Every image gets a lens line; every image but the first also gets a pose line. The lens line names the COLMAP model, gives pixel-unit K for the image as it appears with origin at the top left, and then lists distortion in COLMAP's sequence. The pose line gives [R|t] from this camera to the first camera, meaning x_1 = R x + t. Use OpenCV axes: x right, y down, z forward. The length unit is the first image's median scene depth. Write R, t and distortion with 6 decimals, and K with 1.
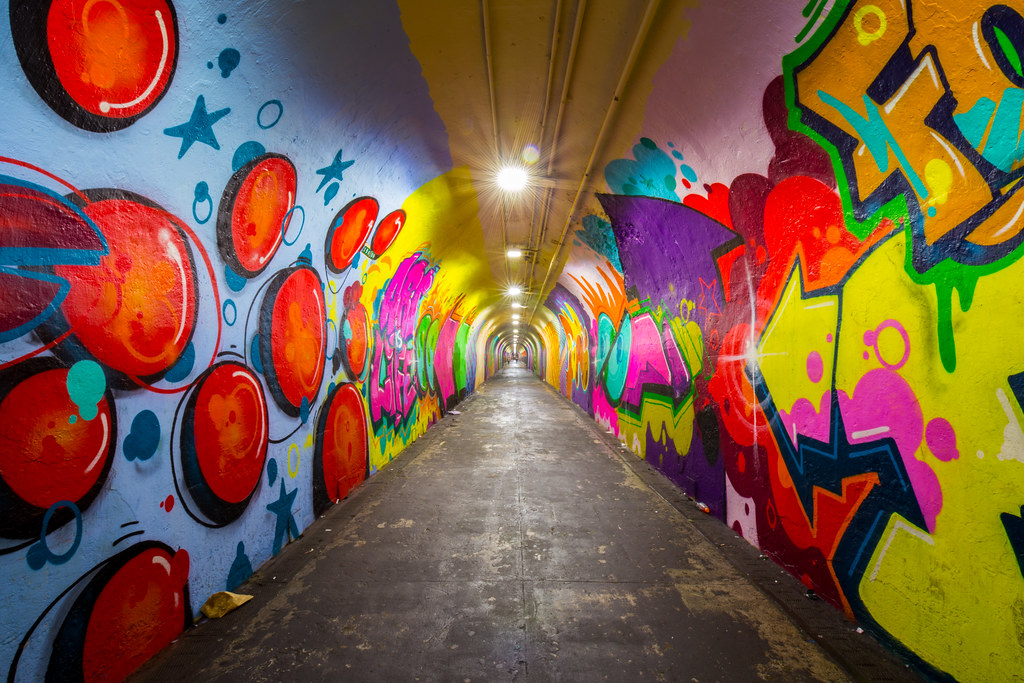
lens RADIAL K [[524.2, 0, 512.3], [0, 524.2, 344.5], [0, 0, 1]] dist [-0.026365, -0.000494]
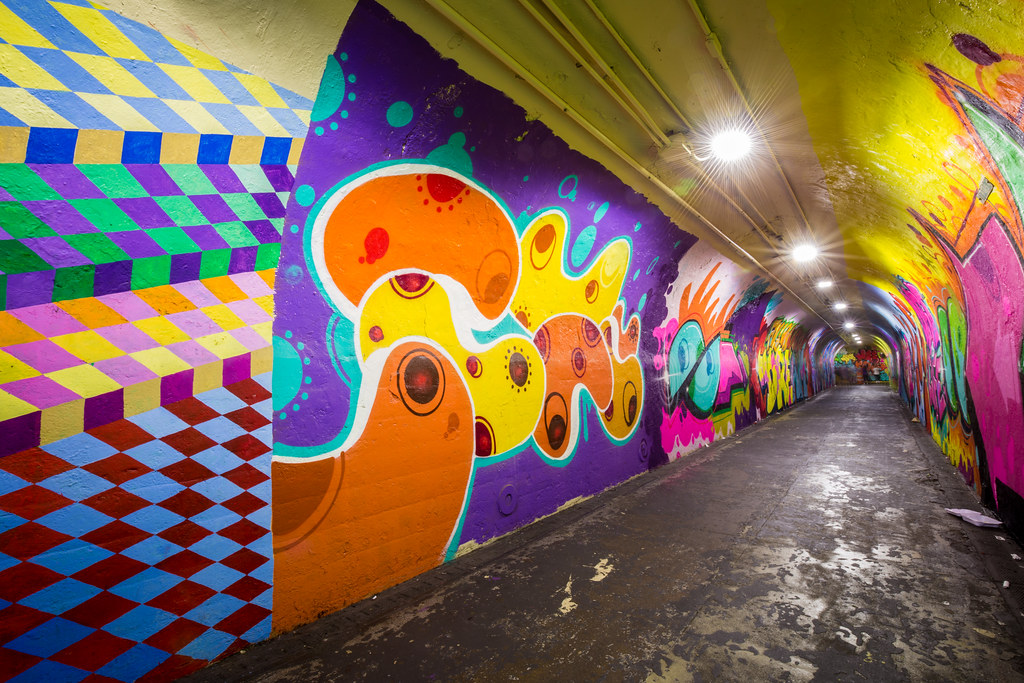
lens RADIAL K [[524.2, 0, 513.1], [0, 524.2, 335.9], [0, 0, 1]] dist [-0.026365, -0.000494]
pose [[-0.820254, 0.056876, 0.569165, -0.111412], [0.005442, 0.995775, -0.091664, 0.061412], [-0.571974, -0.072091, -0.817098, 2.531569]]
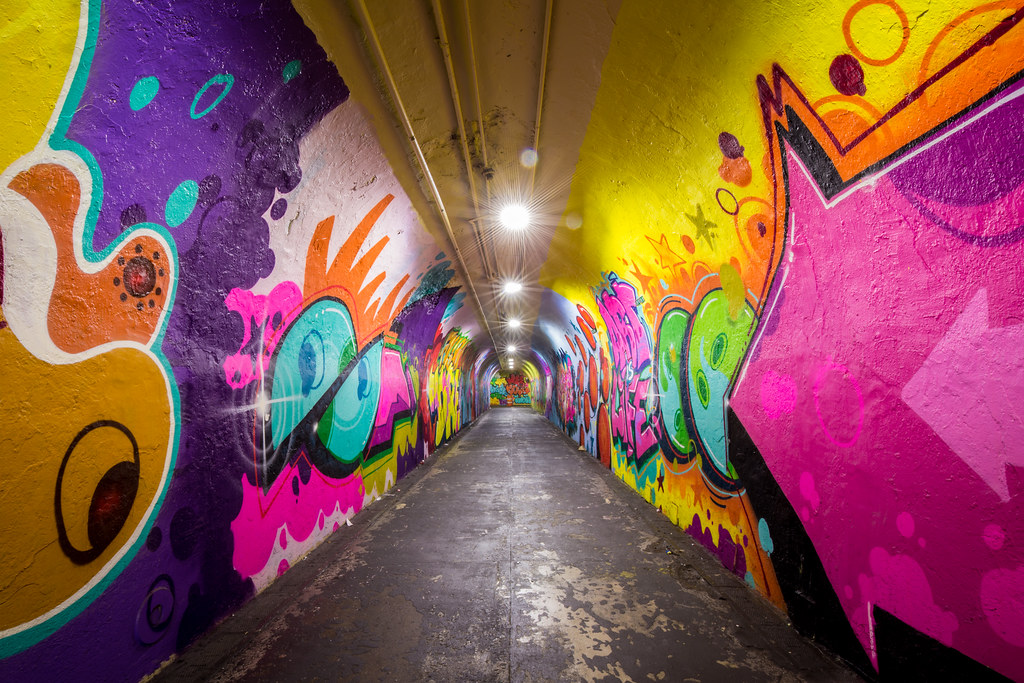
lens RADIAL K [[524.2, 0, 515.4], [0, 524.2, 337.8], [0, 0, 1]] dist [-0.026365, -0.000494]
pose [[-0.999922, 0.002568, -0.012236, 0.012129], [0.004053, 0.992406, -0.122941, 0.047757], [0.011827, -0.122981, -0.992339, 1.973872]]
